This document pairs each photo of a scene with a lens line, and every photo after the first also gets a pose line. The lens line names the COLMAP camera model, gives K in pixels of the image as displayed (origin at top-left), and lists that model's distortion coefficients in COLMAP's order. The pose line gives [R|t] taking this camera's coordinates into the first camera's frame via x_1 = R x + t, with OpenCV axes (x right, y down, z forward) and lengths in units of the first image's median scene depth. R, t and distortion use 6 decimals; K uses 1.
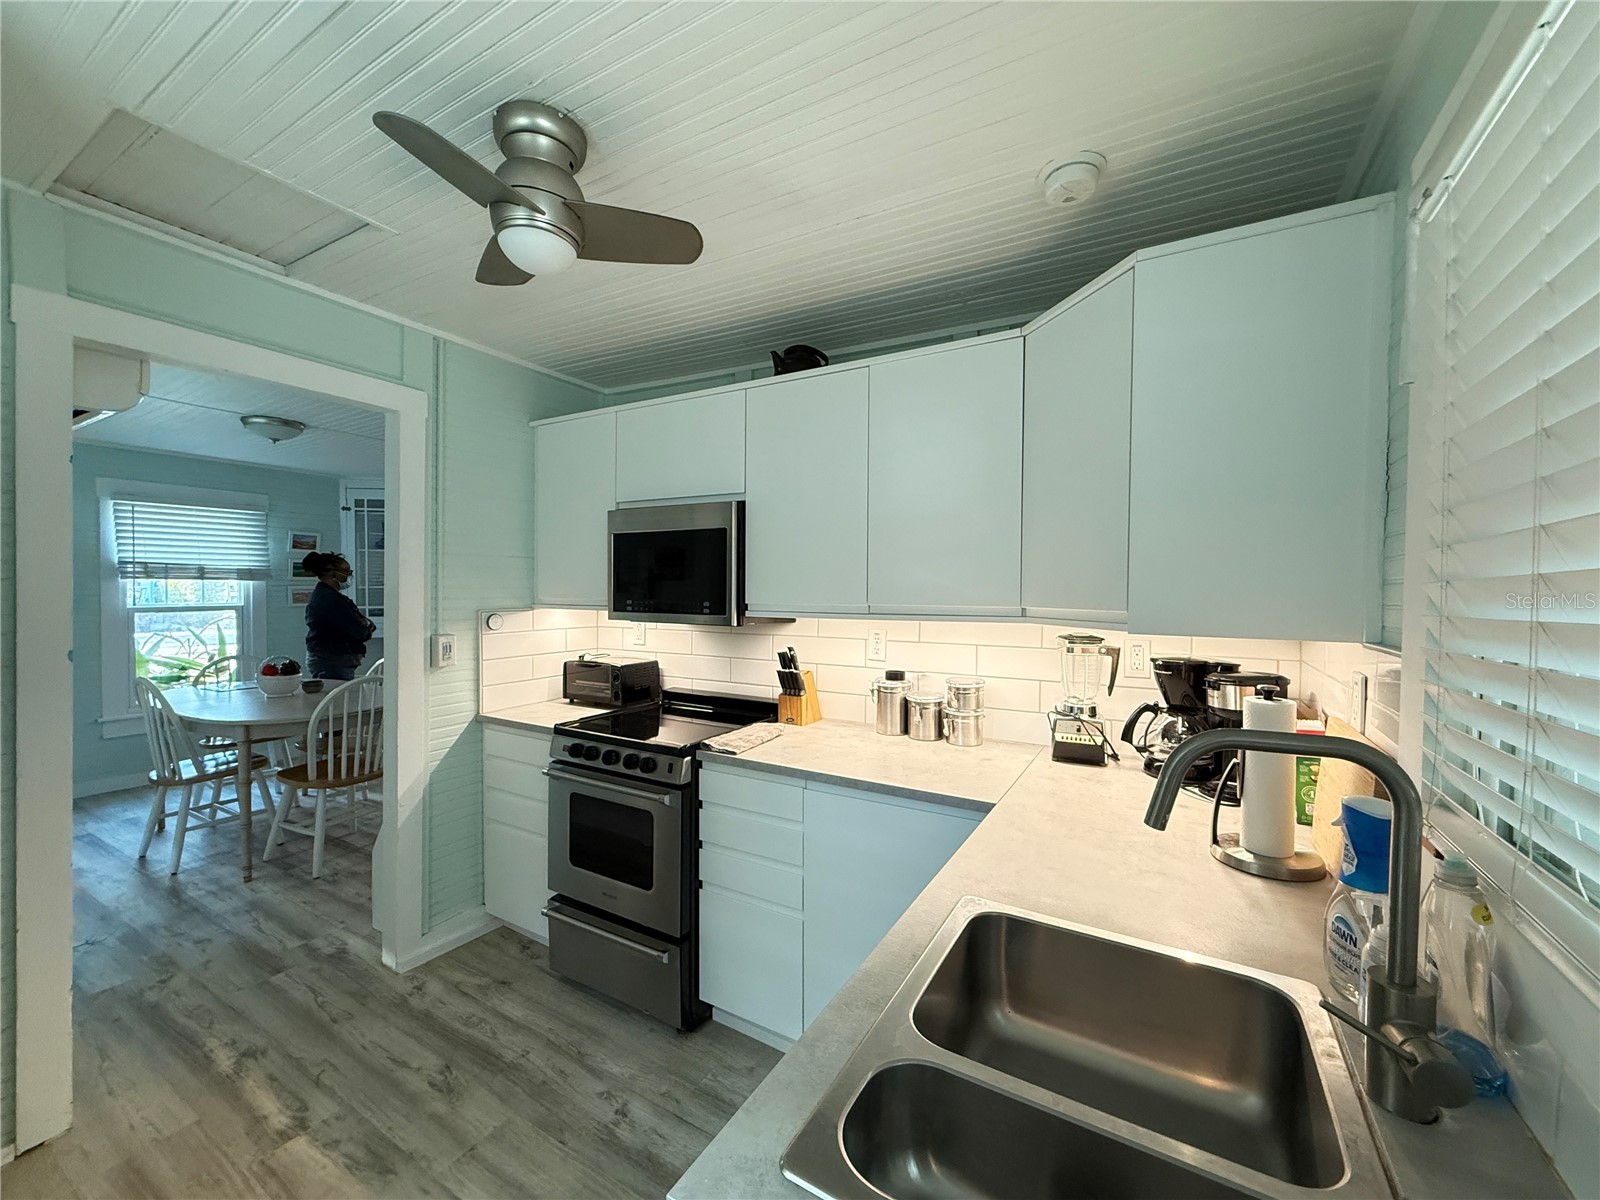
lens RADIAL K [[638.1, 0, 800.0], [0, 638.1, 600.0], [0, 0, 1]] dist [0.000039, -0.000025]
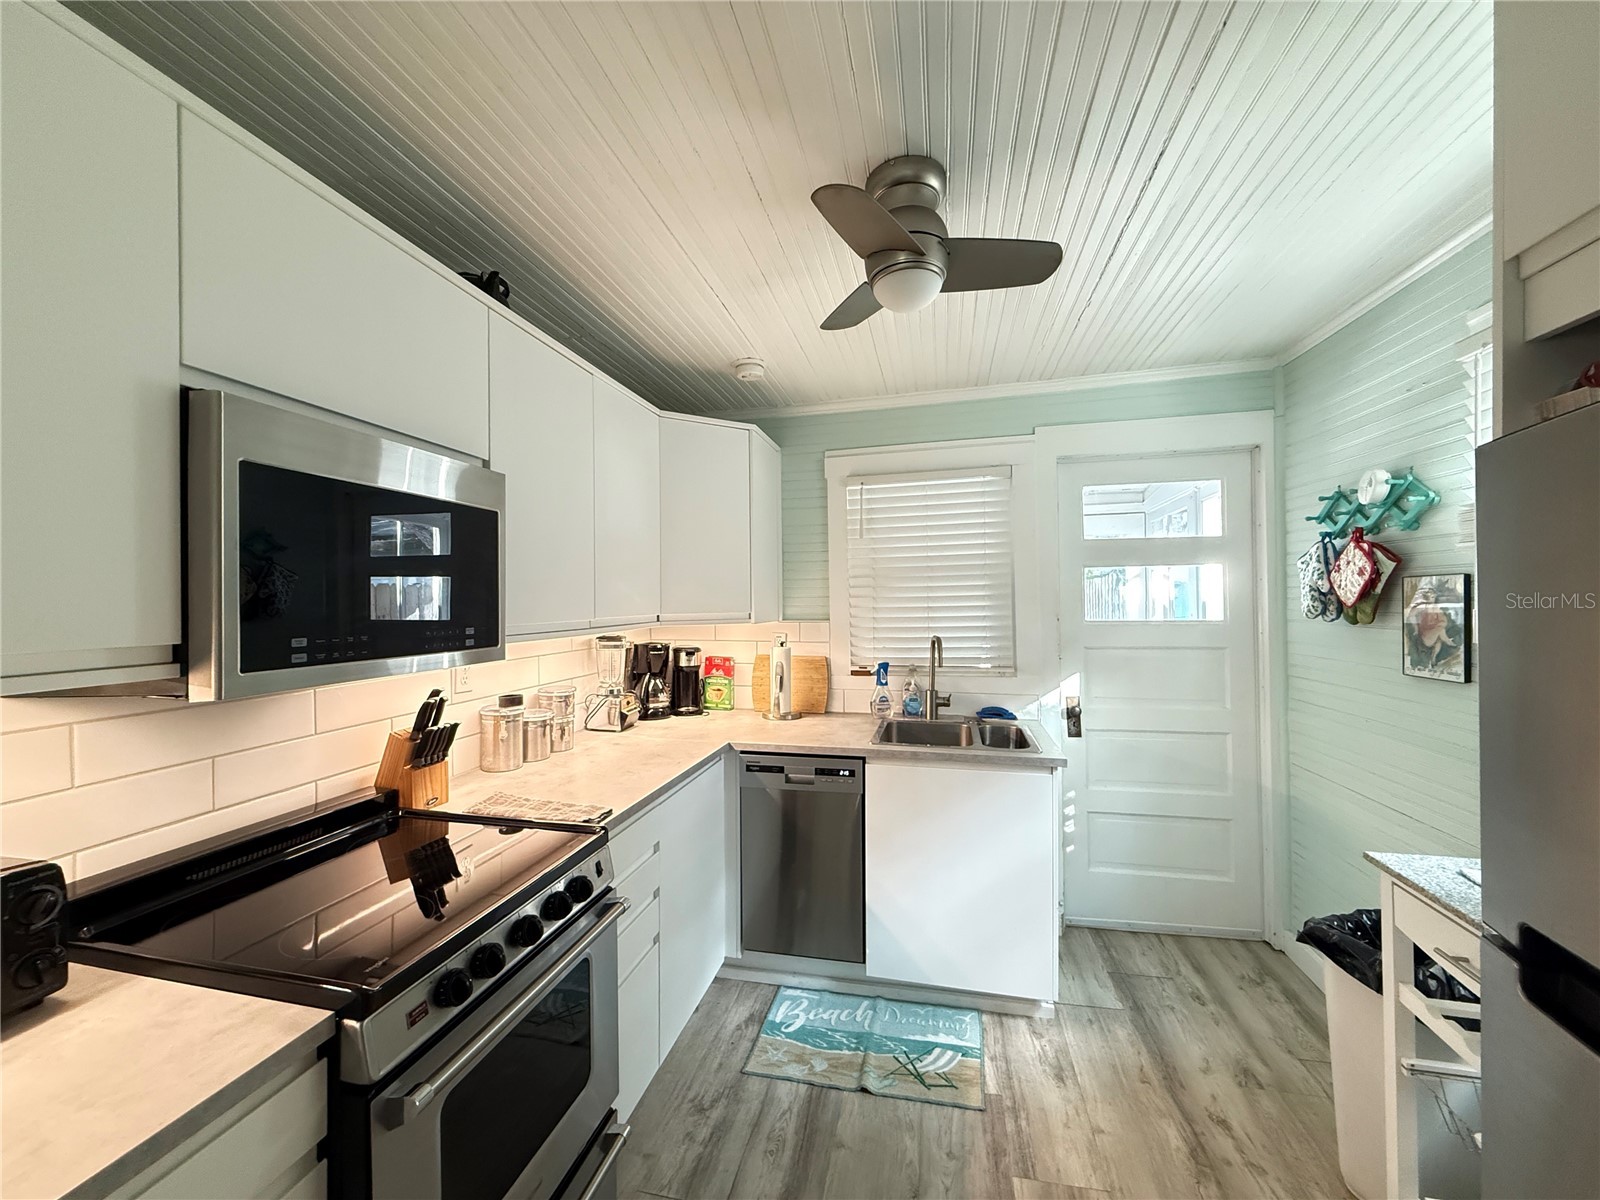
lens RADIAL K [[638.1, 0, 800.0], [0, 638.1, 600.0], [0, 0, 1]] dist [0.000039, -0.000025]
pose [[-0.299058, -0.006156, 0.954215, -0.821309], [0.022994, 0.999642, 0.013655, -0.023938], [-0.953958, 0.026025, -0.298810, 0.887508]]
